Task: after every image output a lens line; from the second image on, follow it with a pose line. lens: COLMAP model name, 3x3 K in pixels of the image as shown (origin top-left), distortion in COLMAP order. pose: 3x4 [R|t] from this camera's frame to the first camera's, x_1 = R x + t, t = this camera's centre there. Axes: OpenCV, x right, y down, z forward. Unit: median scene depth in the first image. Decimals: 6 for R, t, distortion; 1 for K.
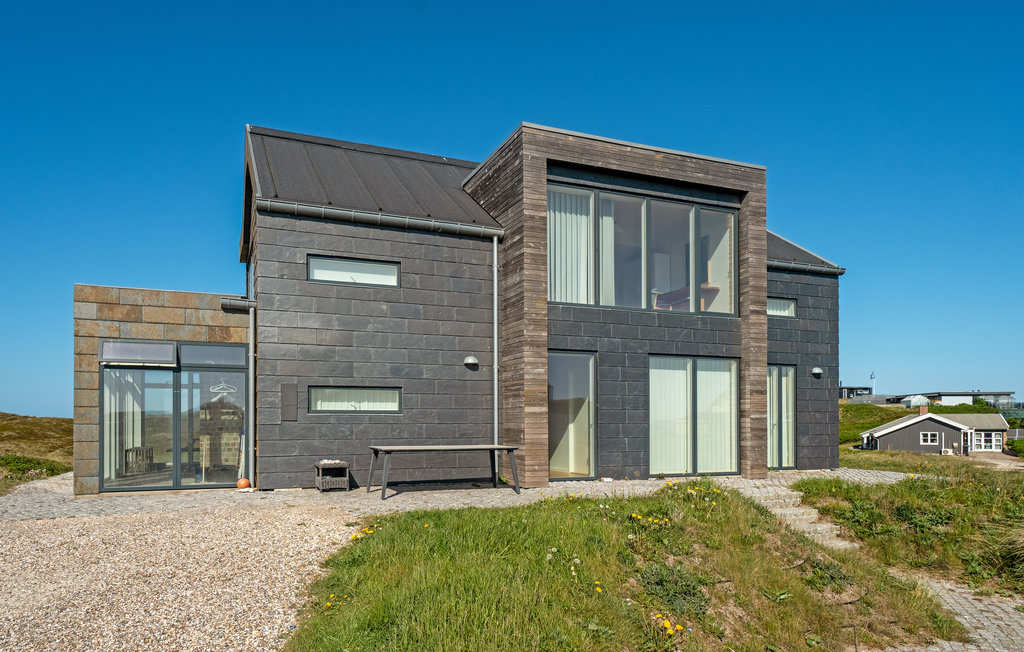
lens RADIAL K [[639.9, 0, 474.6], [0, 639.9, 415.0], [0, 0, 1]] dist [0.006695, -0.000717]
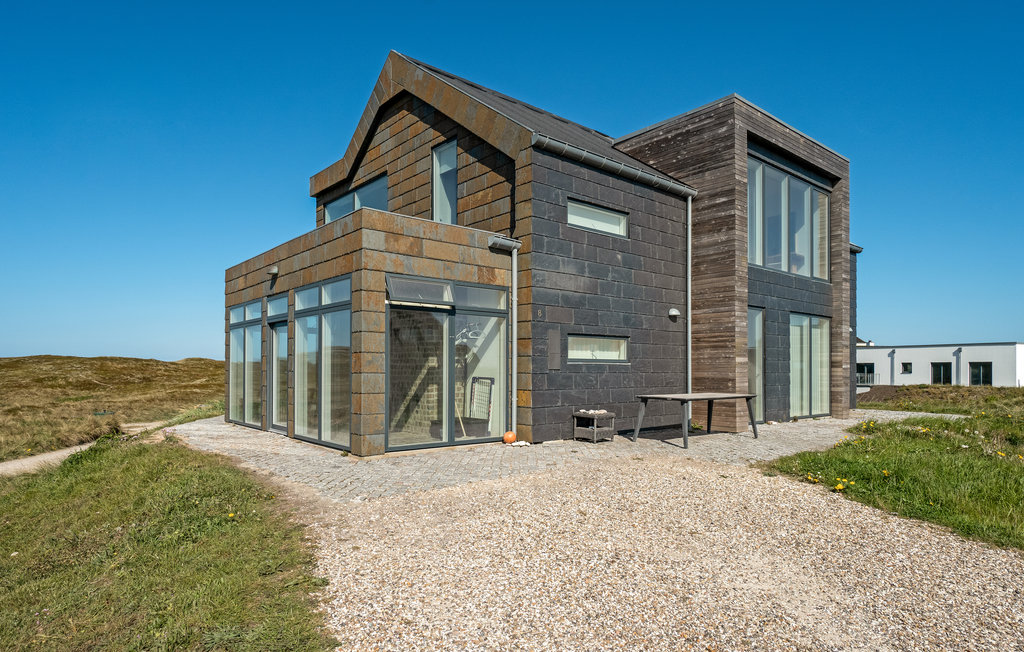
lens RADIAL K [[592.0, 0, 509.0], [0, 592.0, 363.5], [0, 0, 1]] dist [-0.006726, -0.001217]
pose [[0.951213, 0.006141, 0.308473, -0.581688], [-0.006282, 0.999980, -0.000536, 0.000934], [-0.308470, -0.001428, 0.951233, 0.167937]]
